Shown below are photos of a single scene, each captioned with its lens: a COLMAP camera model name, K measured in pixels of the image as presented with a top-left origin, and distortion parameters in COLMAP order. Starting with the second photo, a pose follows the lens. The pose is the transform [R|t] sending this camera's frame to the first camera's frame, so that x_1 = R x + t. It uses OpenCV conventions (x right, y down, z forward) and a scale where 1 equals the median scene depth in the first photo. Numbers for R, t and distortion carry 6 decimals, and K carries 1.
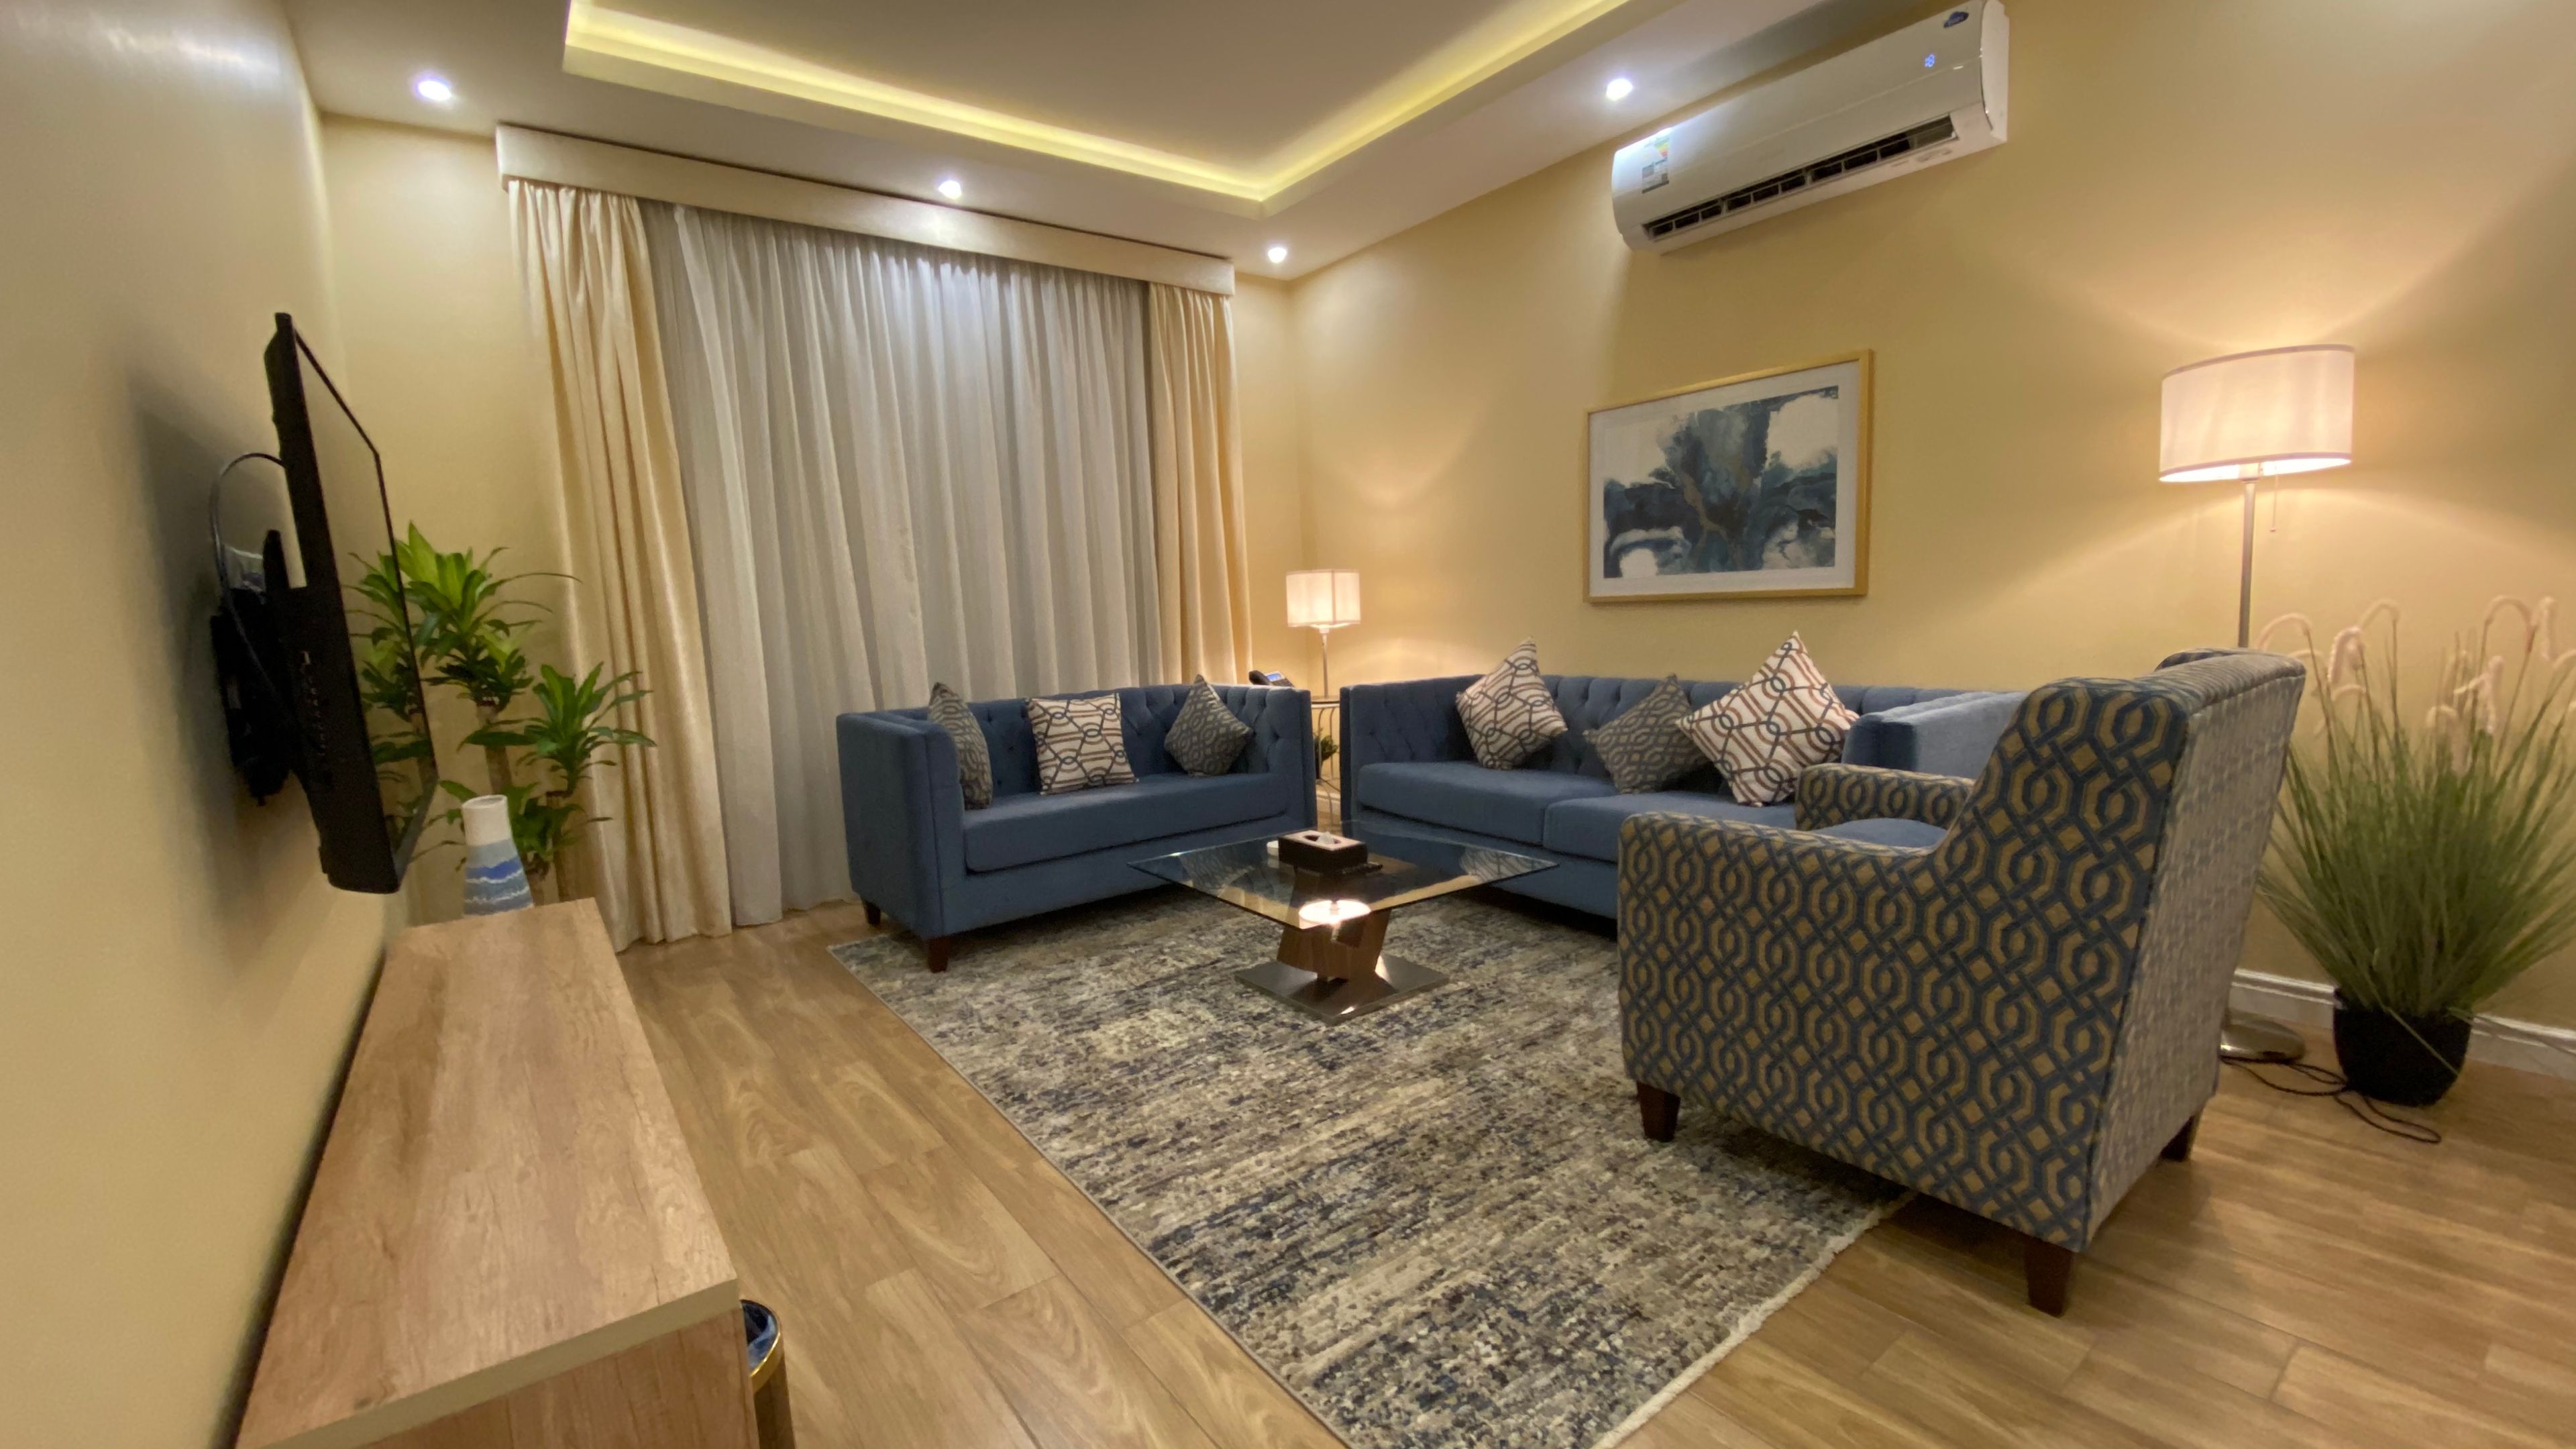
lens RADIAL K [[1036.5, 0, 1304.7], [0, 1036.5, 723.9], [0, 0, 1]] dist [-0.024718, -0.000703]
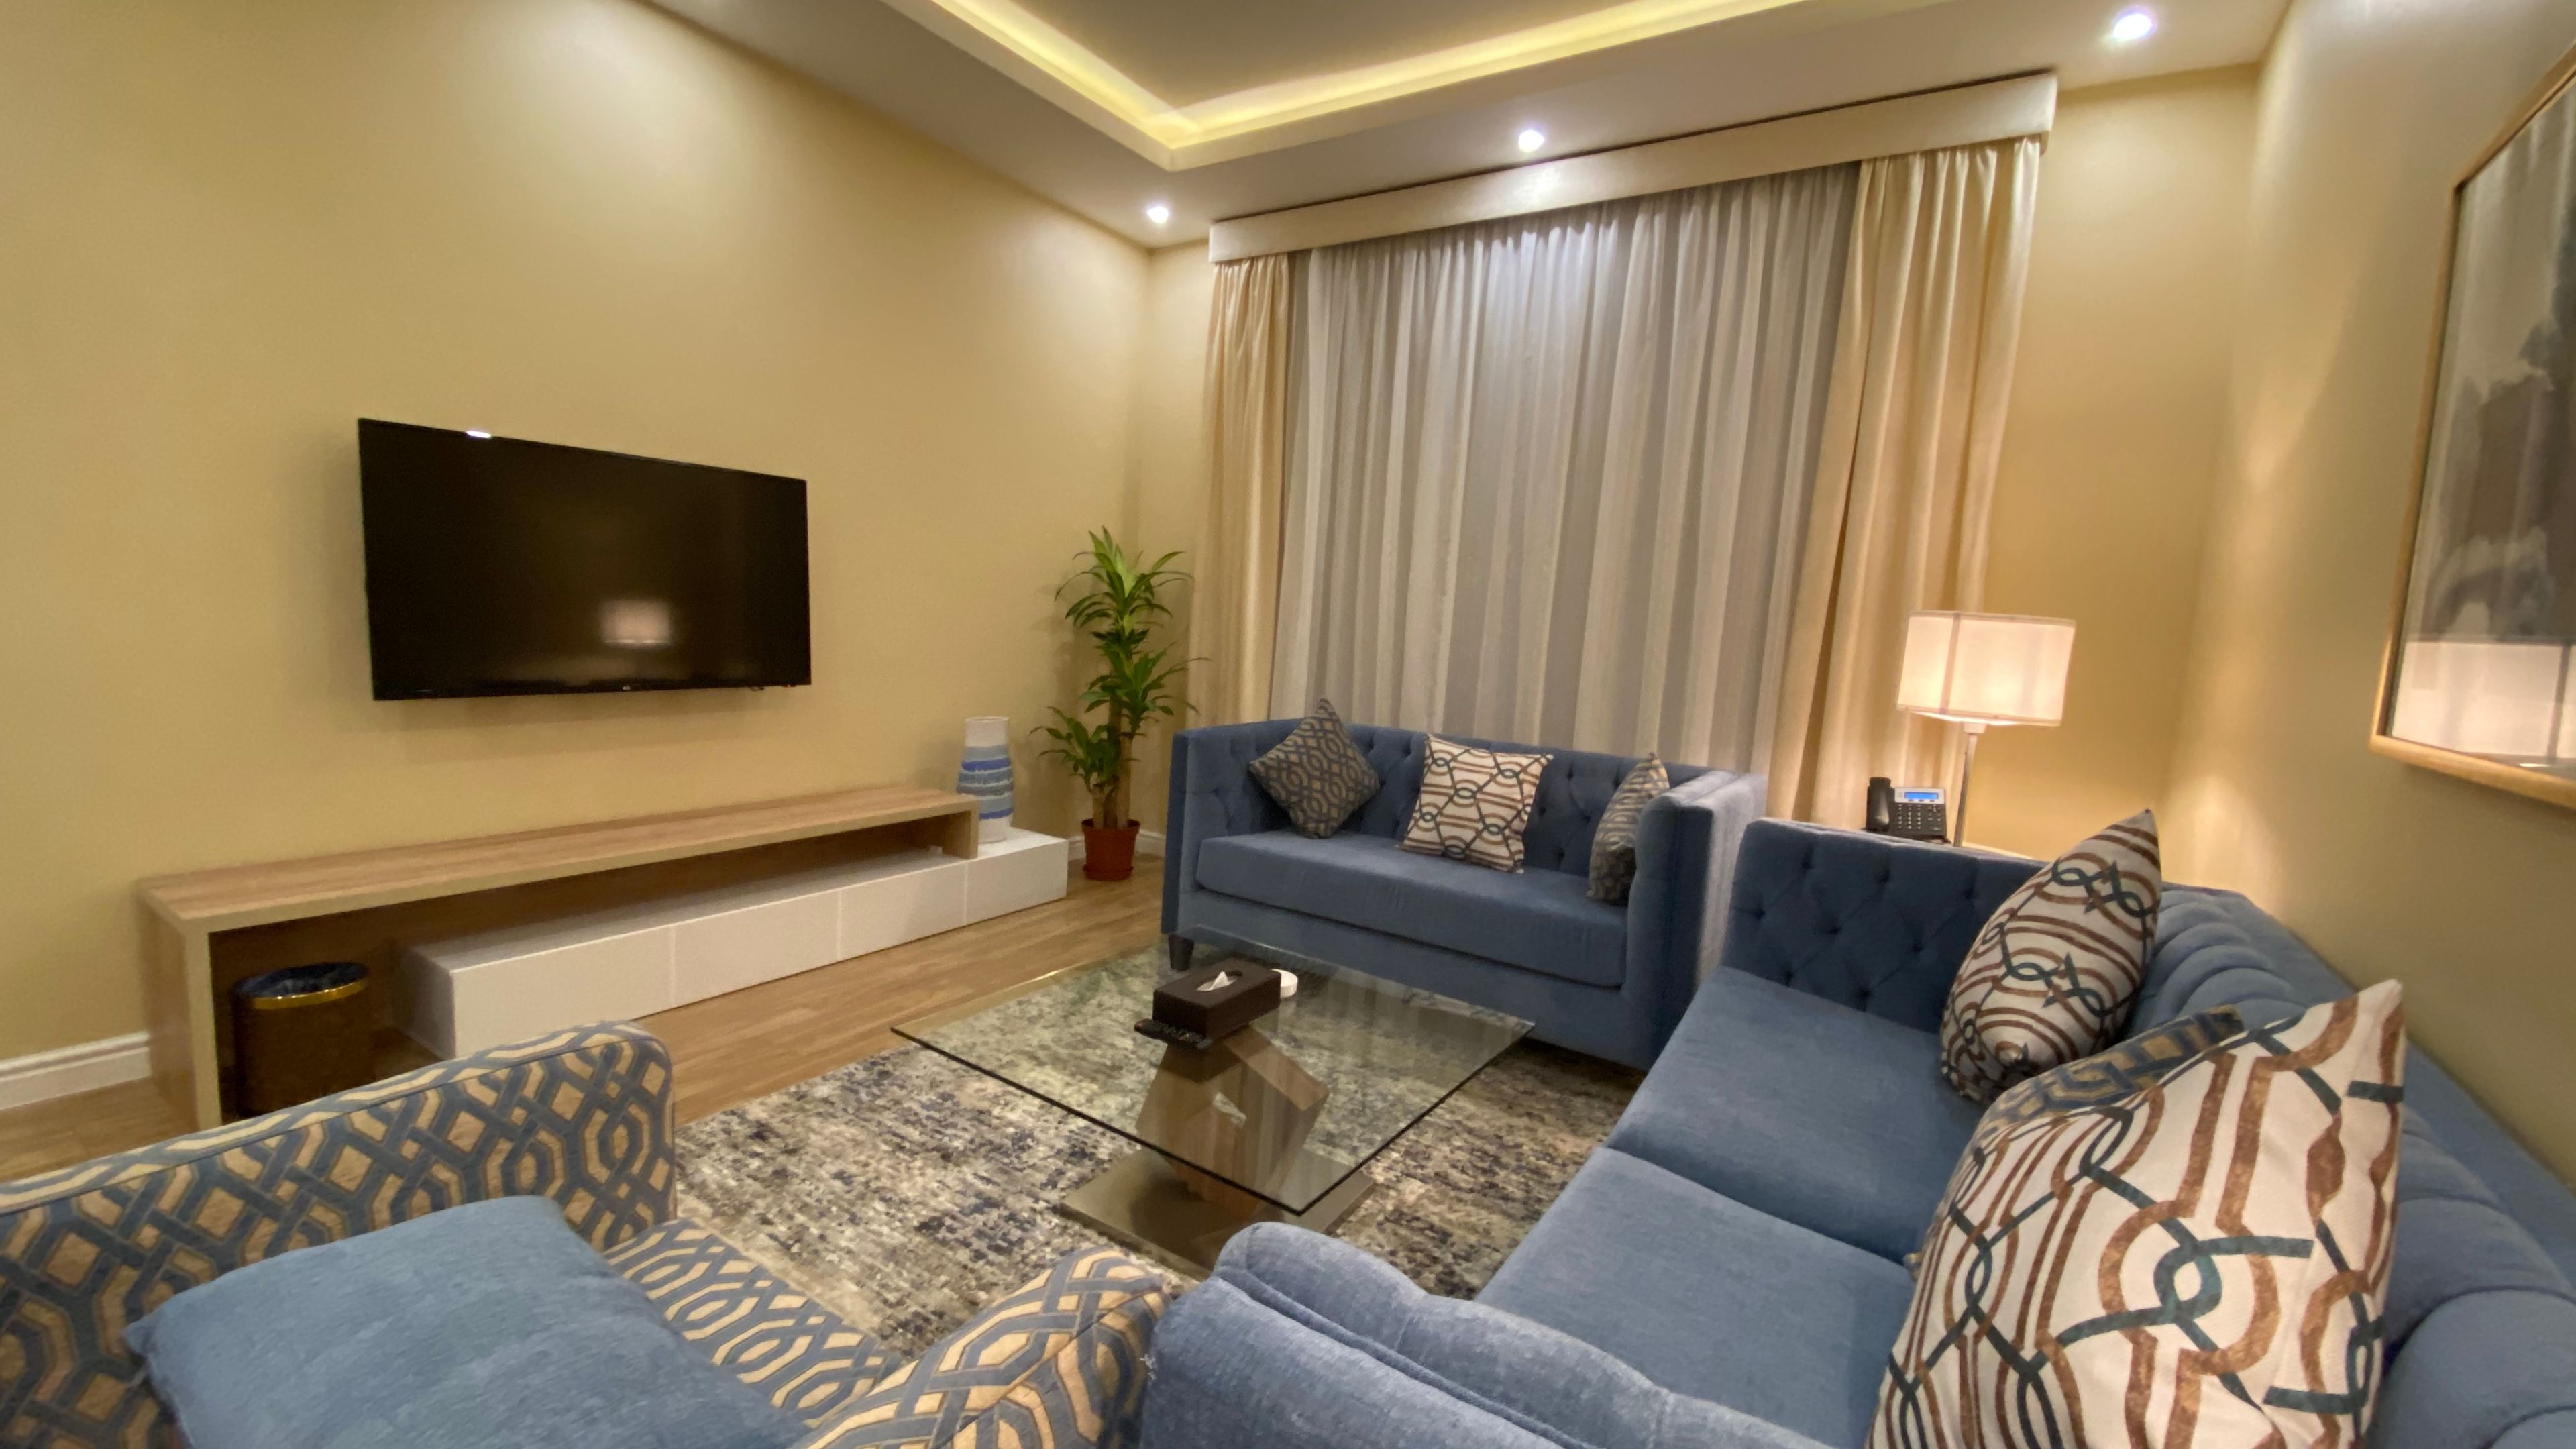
lens RADIAL K [[1036.5, 0, 1295.7], [0, 1036.5, 734.1], [0, 0, 1]] dist [-0.024718, -0.000703]
pose [[0.325025, 0.171041, -0.930110, 0.485791], [-0.175908, 0.977279, 0.118244, -0.106765], [0.929201, 0.125182, 0.347727, 0.598073]]
